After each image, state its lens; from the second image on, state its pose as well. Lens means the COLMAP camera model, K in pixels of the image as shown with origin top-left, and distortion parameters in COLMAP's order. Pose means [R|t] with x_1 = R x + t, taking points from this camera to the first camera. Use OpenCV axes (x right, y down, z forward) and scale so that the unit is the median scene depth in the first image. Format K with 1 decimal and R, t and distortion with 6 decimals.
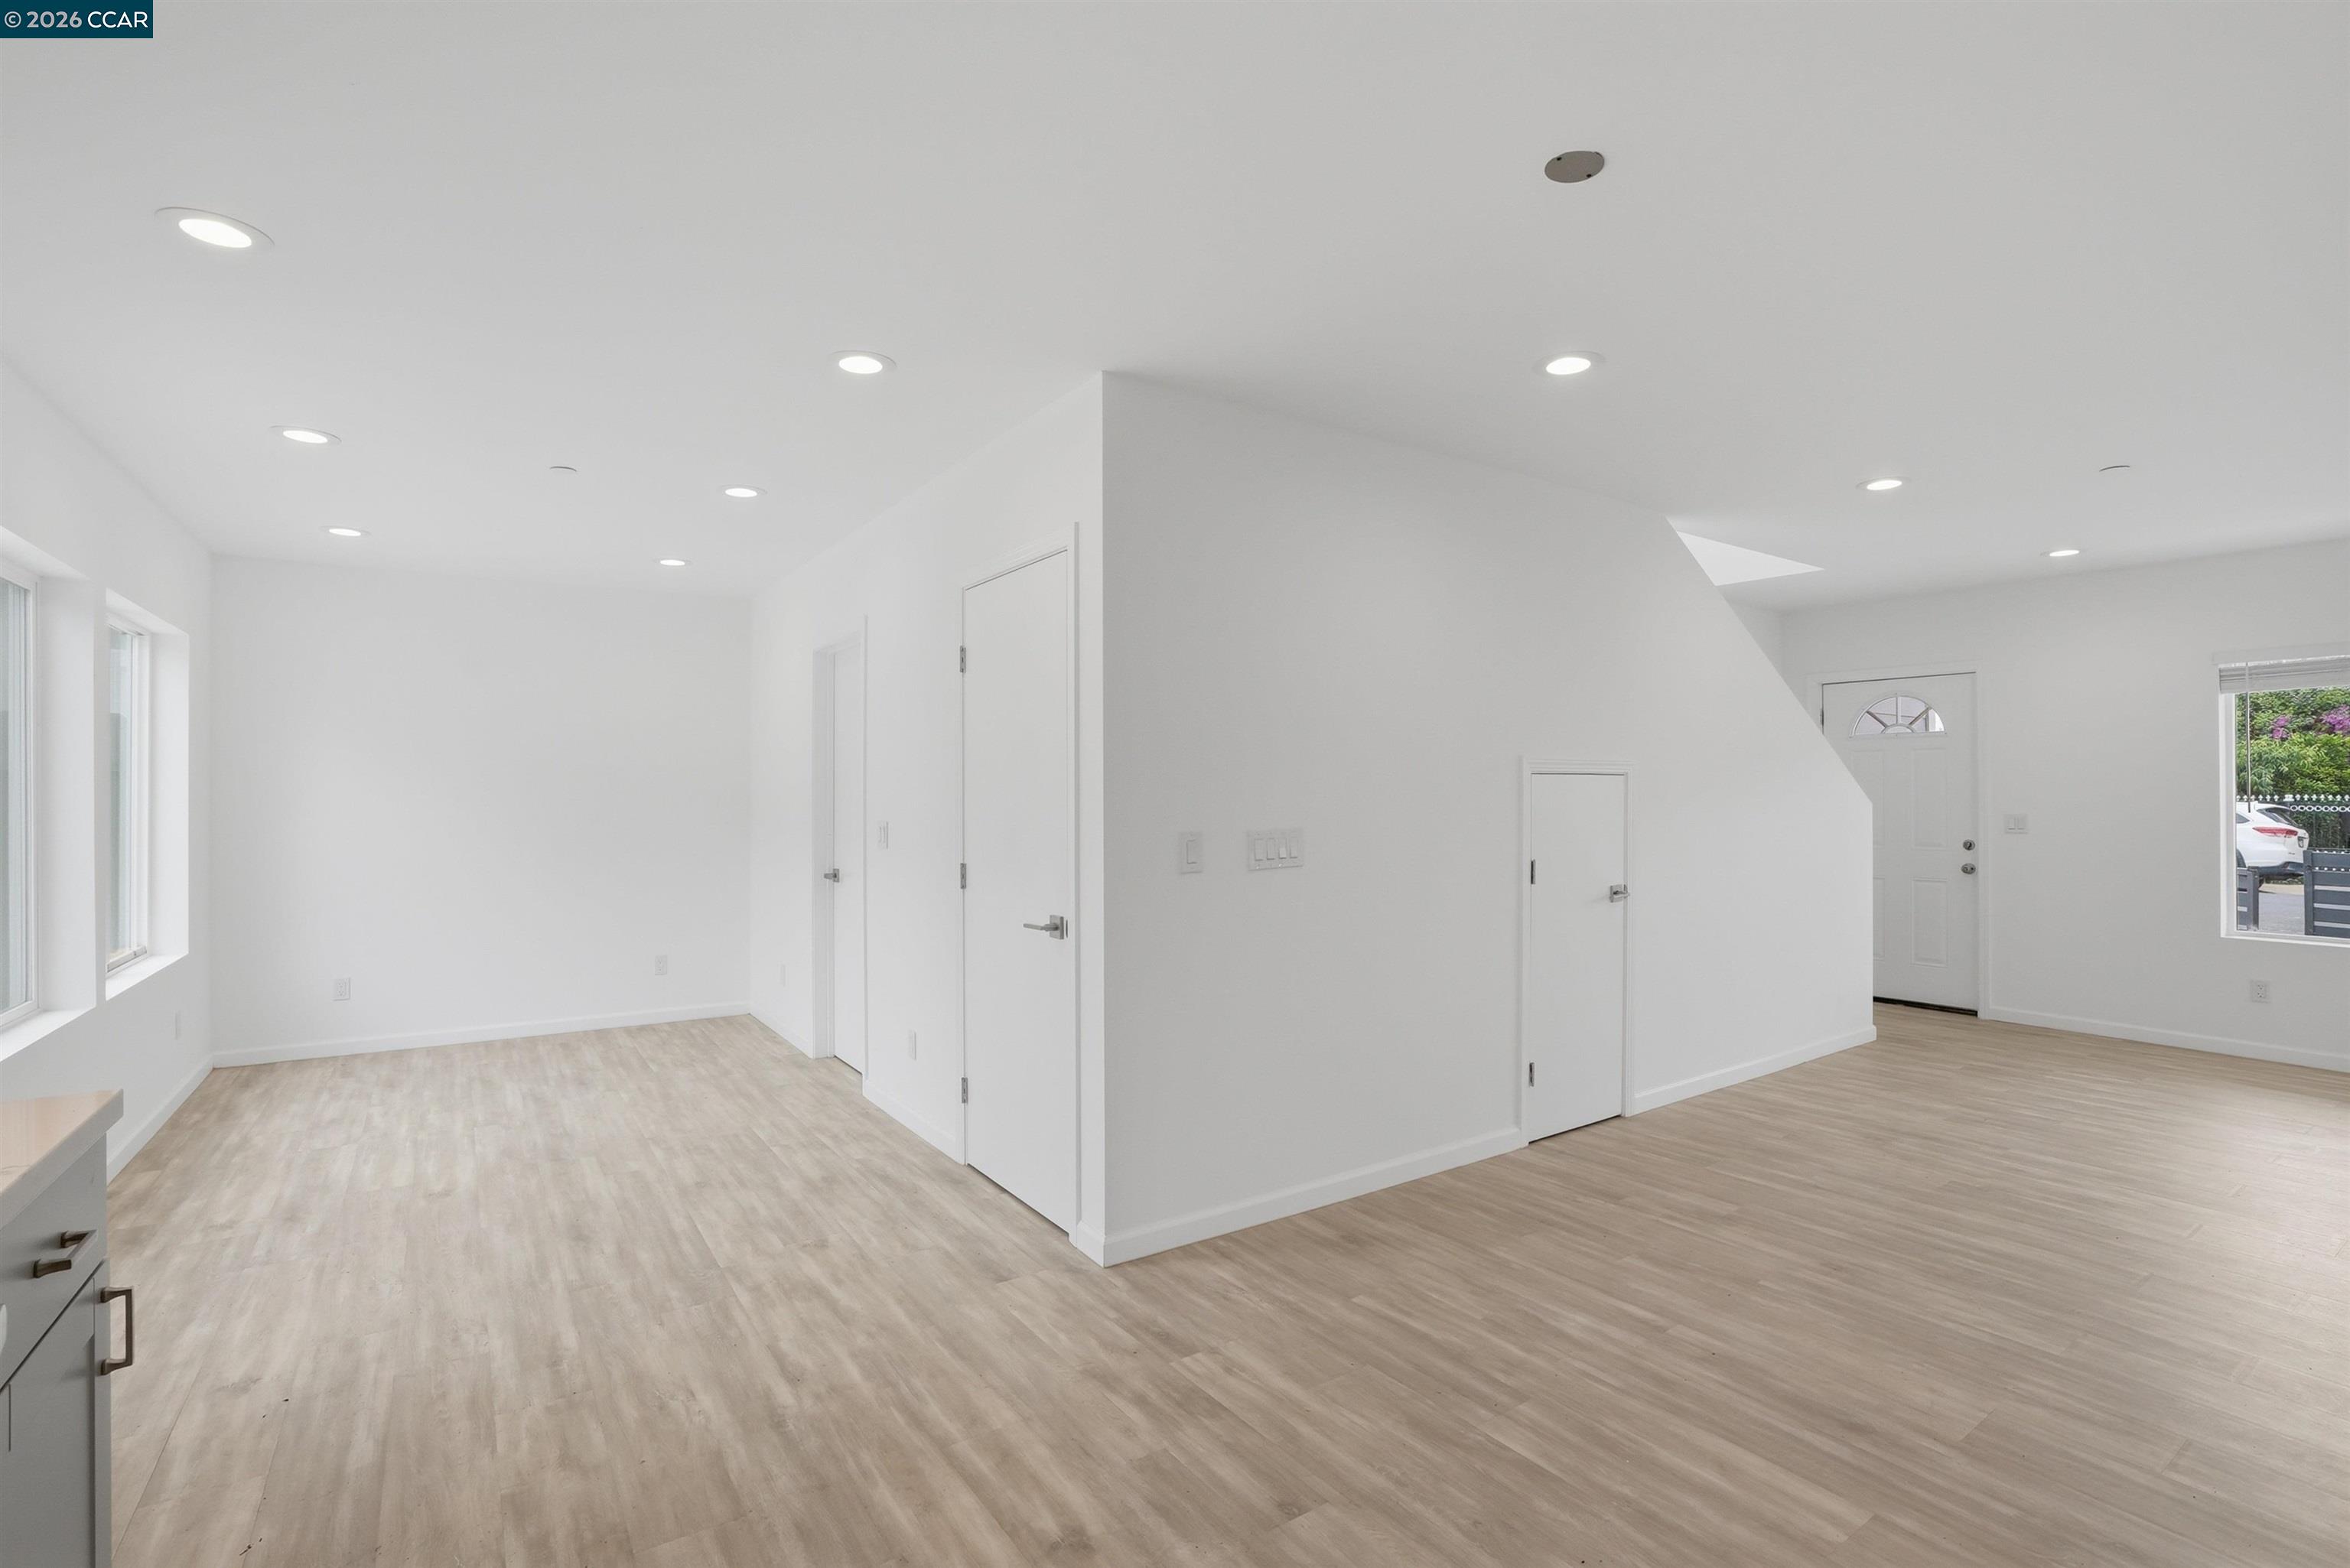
lens RADIAL K [[1093.3, 0, 1175.0], [0, 1093.3, 784.0], [0, 0, 1]] dist [-0.052245, 0.020380]
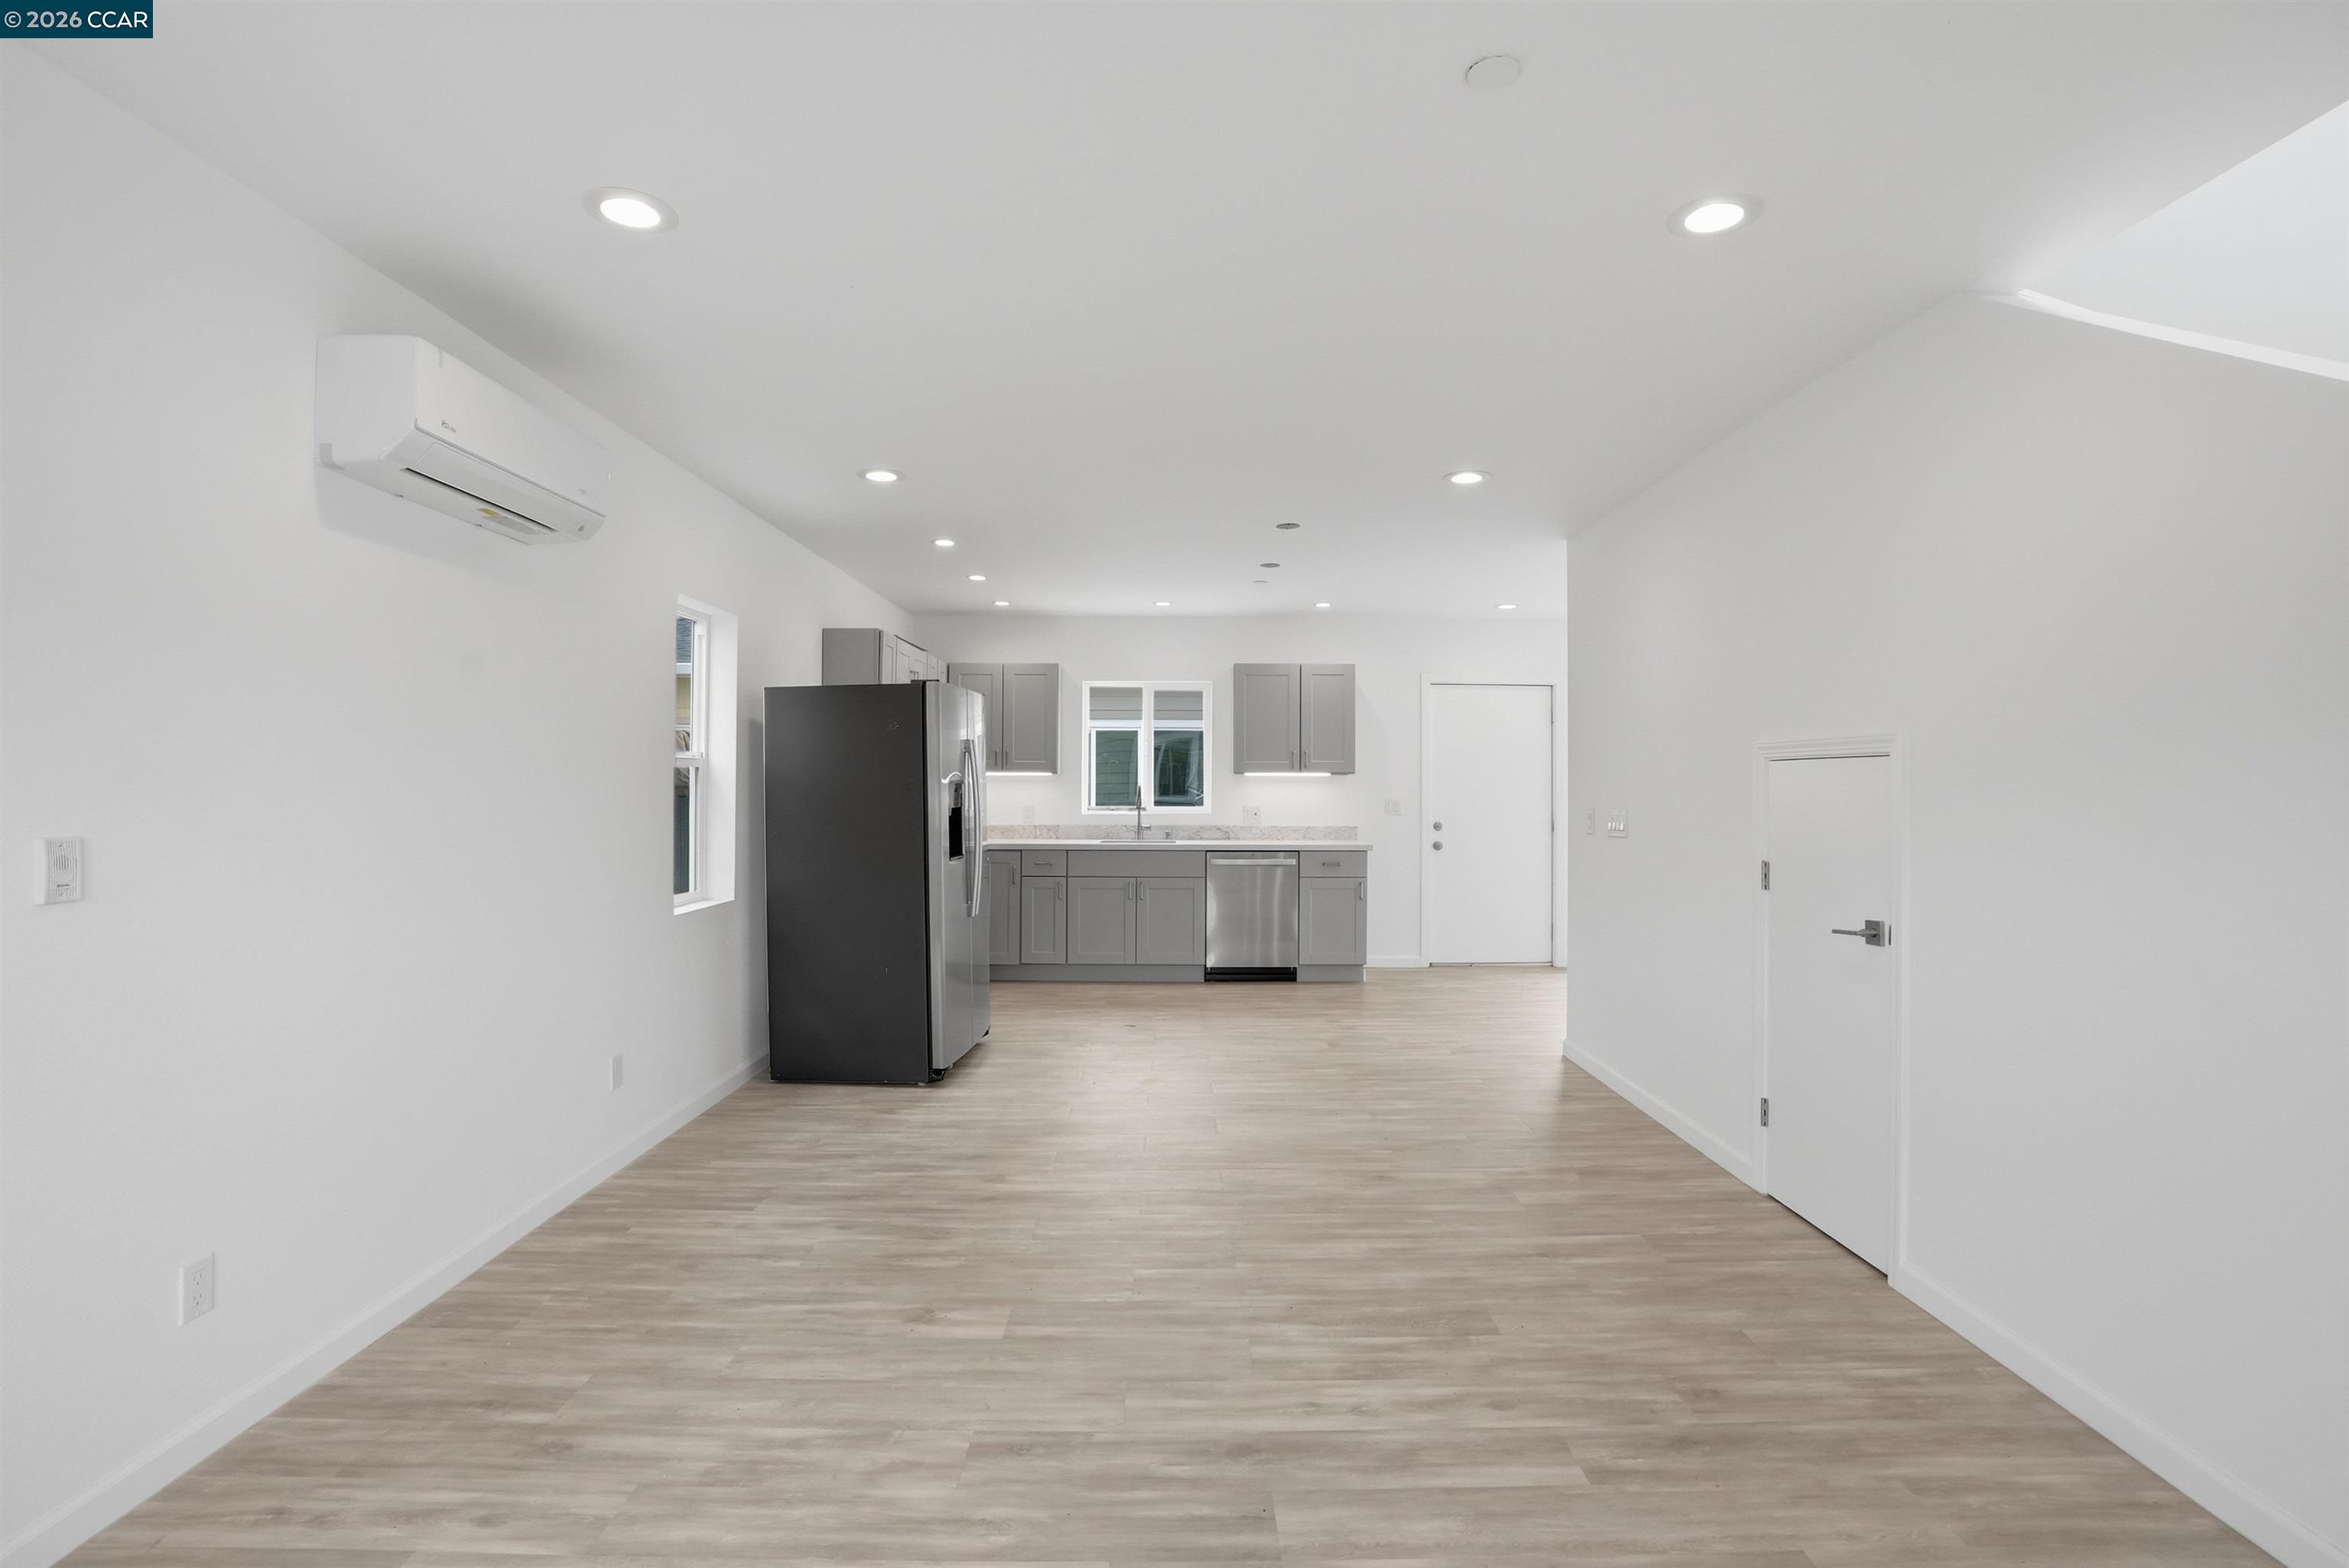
lens RADIAL K [[1092.8, 0, 1174.5], [0, 1092.8, 784.0], [0, 0, 1]] dist [-0.052245, 0.020380]
pose [[-0.566538, -0.001454, -0.824034, 1.361925], [0.008522, 0.999935, -0.007623, 0.014378], [0.823991, -0.011341, -0.566489, 1.165435]]
